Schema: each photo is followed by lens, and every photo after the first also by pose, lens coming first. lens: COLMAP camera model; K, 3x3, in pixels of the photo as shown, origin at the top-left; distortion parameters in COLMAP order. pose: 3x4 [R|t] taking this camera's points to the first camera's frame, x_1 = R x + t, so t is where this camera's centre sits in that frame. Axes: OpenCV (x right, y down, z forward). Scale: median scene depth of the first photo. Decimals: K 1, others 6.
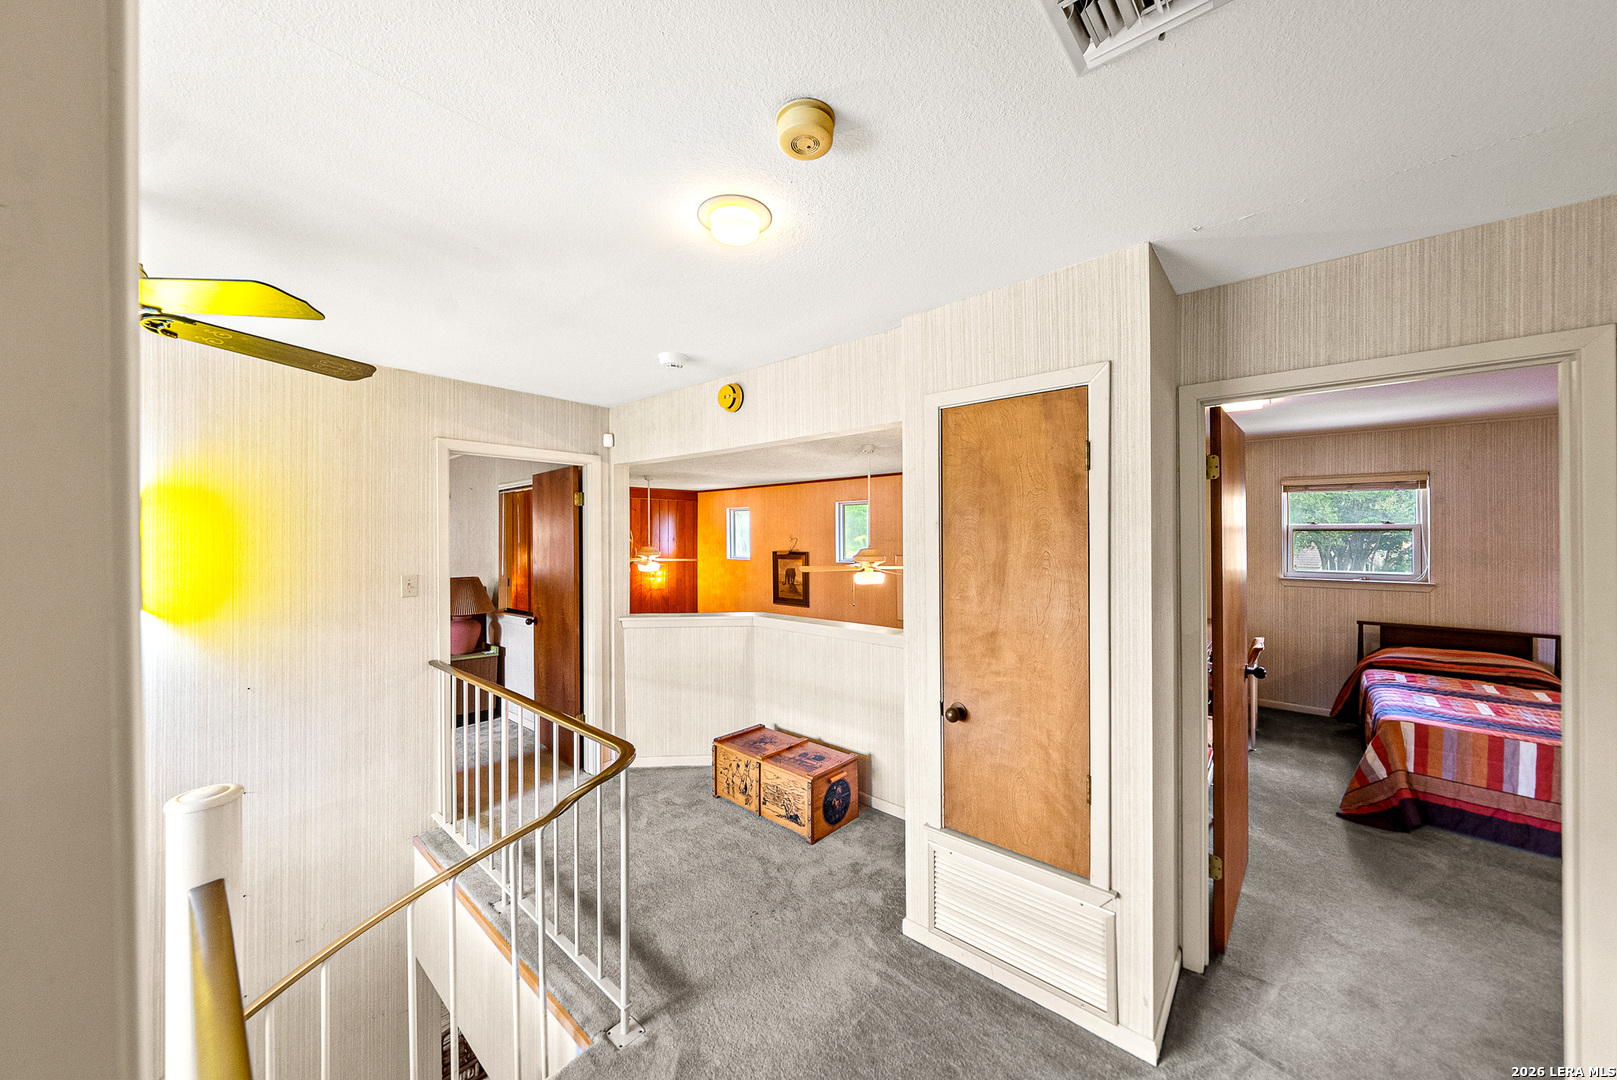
lens RADIAL K [[564.3, 0, 804.3], [0, 564.3, 530.3], [0, 0, 1]] dist [-0.005021, 0.000371]
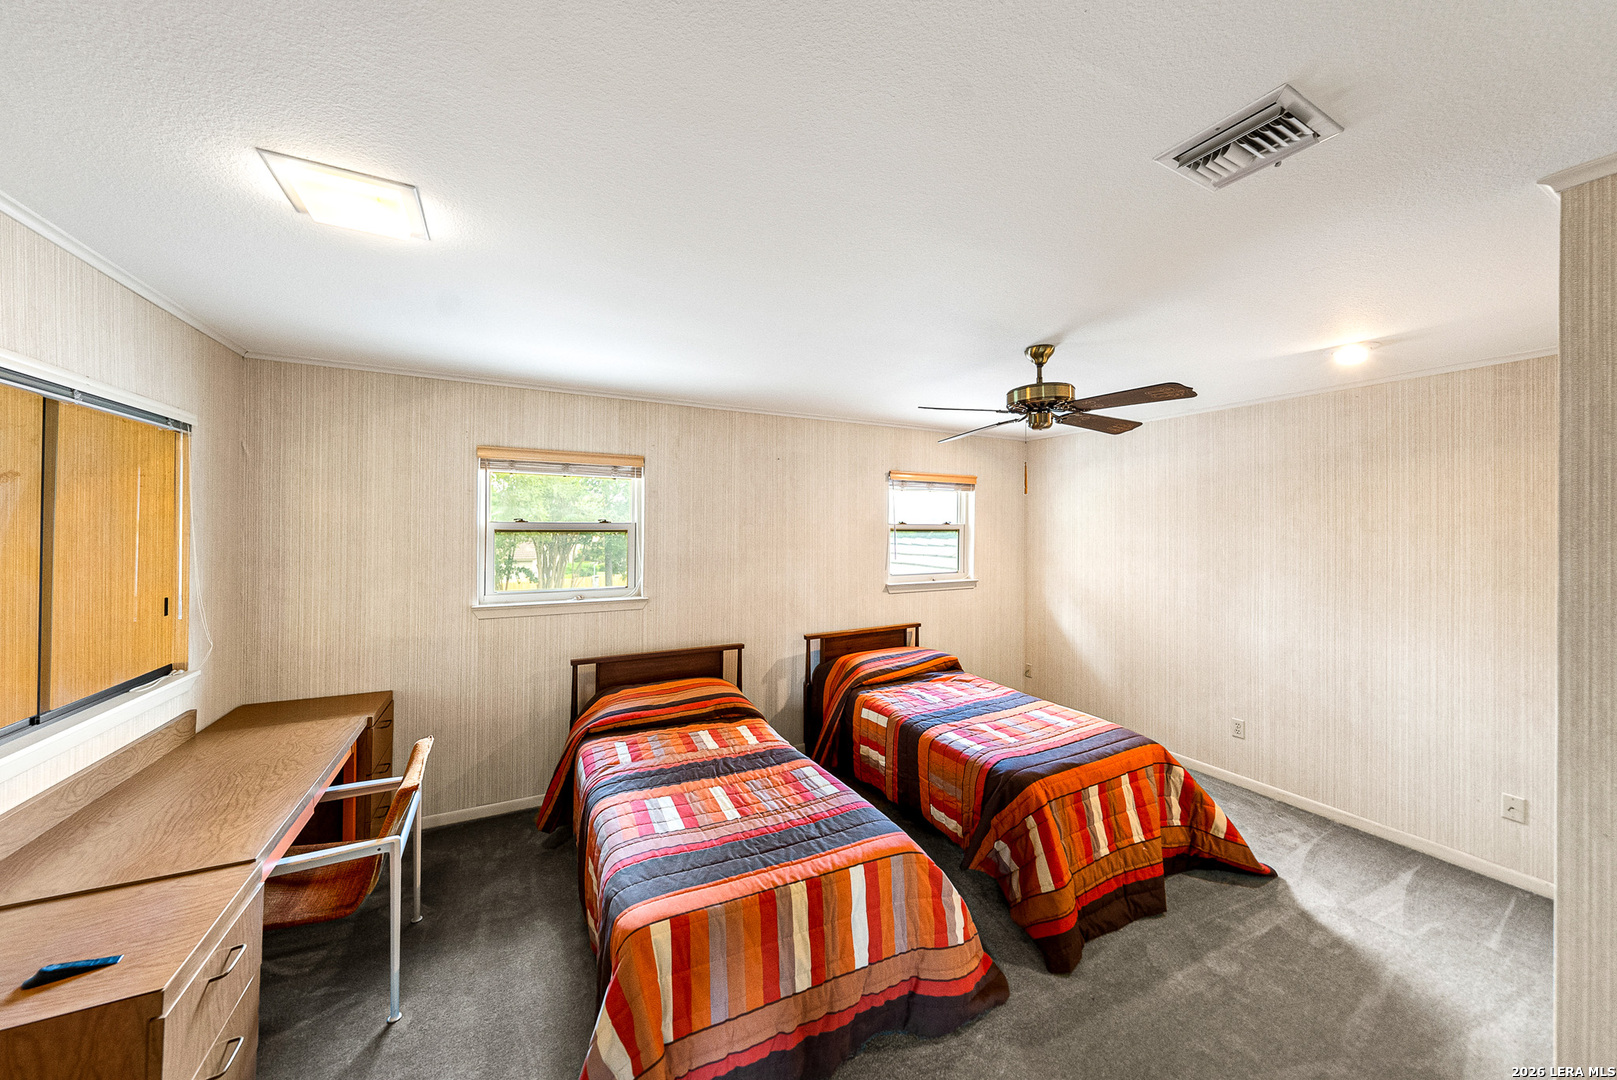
lens RADIAL K [[564.3, 0, 823.7], [0, 564.3, 521.6], [0, 0, 1]] dist [-0.005021, 0.000371]
pose [[0.350239, 0.014105, 0.936554, 0.453970], [-0.010087, 0.999885, -0.011287, -0.006977], [-0.936606, -0.005494, 0.350341, 0.480376]]
